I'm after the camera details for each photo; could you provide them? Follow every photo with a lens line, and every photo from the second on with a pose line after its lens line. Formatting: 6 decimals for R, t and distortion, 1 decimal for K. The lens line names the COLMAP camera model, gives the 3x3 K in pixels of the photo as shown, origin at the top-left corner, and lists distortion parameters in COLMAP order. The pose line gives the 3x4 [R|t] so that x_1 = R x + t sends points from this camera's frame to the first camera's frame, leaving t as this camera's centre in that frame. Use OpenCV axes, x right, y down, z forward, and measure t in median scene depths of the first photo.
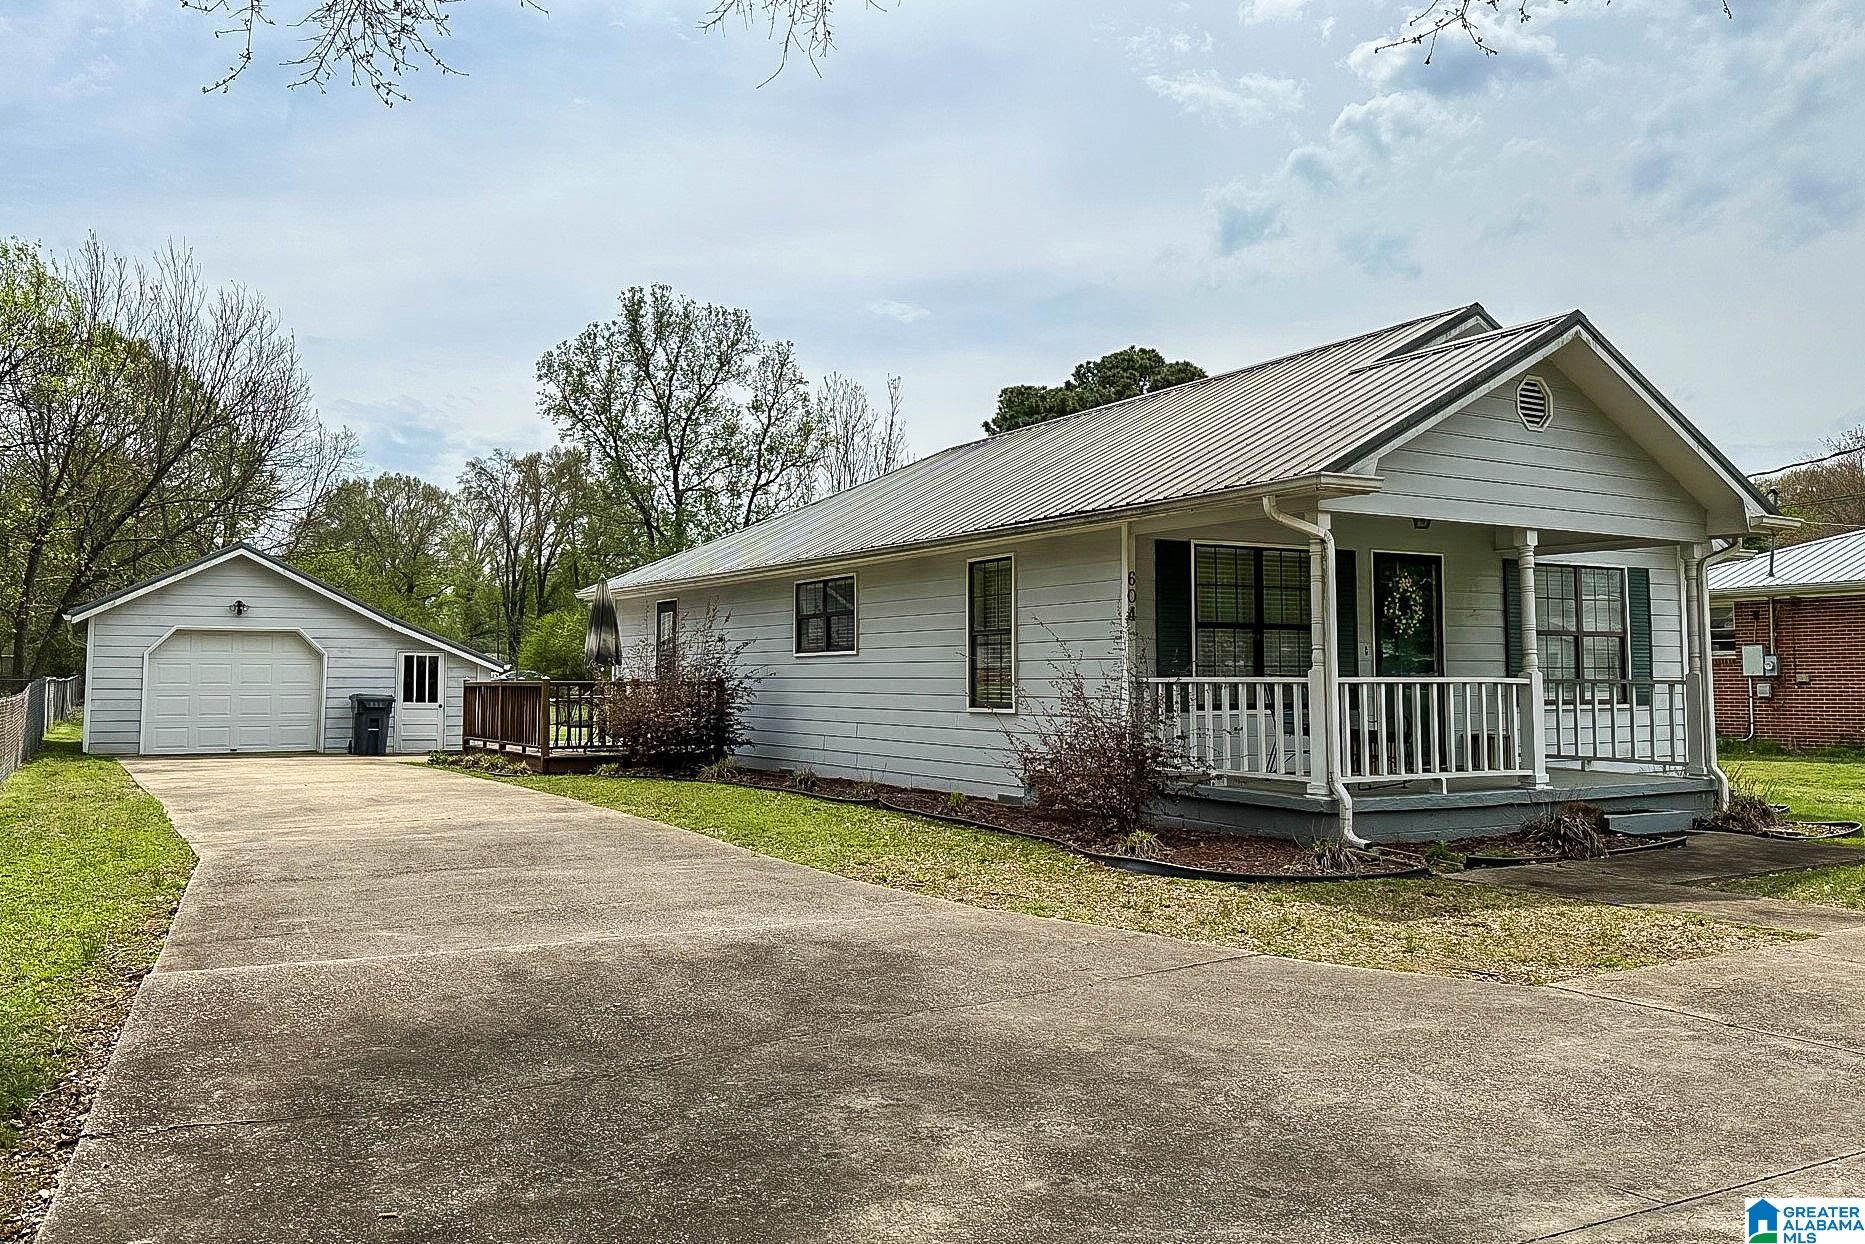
lens RADIAL K [[1456.0, 0, 991.5], [0, 1456.0, 626.5], [0, 0, 1]] dist [-0.031093, 0.006062]
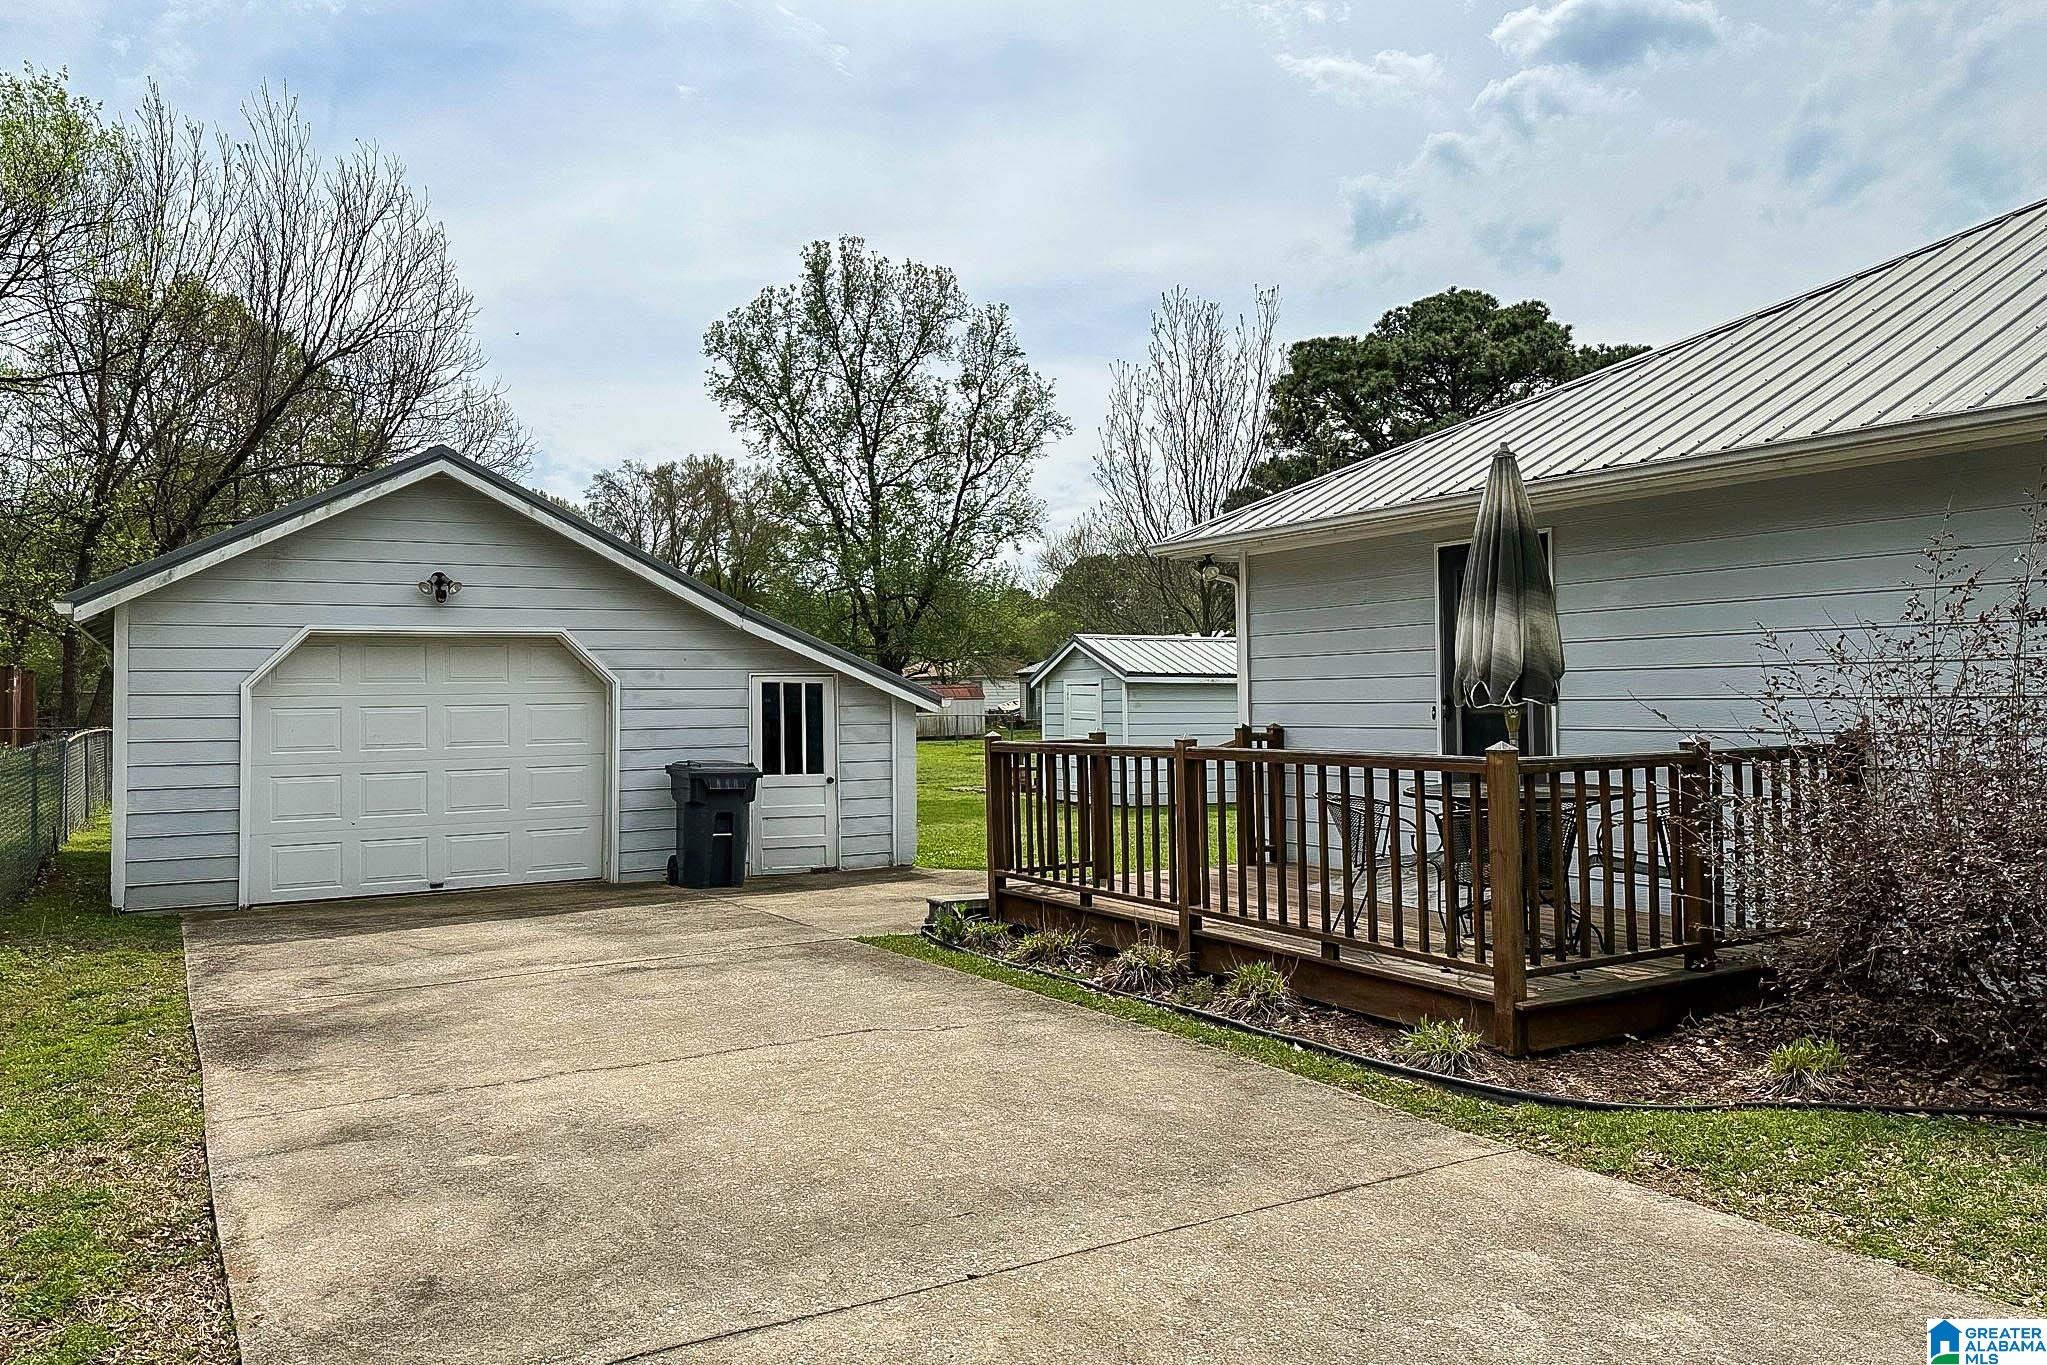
lens RADIAL K [[1473.1, 0, 1053.1], [0, 1473.1, 696.8], [0, 0, 1]] dist [0.042028, -0.055688]
pose [[0.999202, -0.014011, -0.037404, -0.081234], [0.015269, 0.999320, 0.033571, 0.002634], [0.036909, -0.034116, 0.998736, 0.139999]]
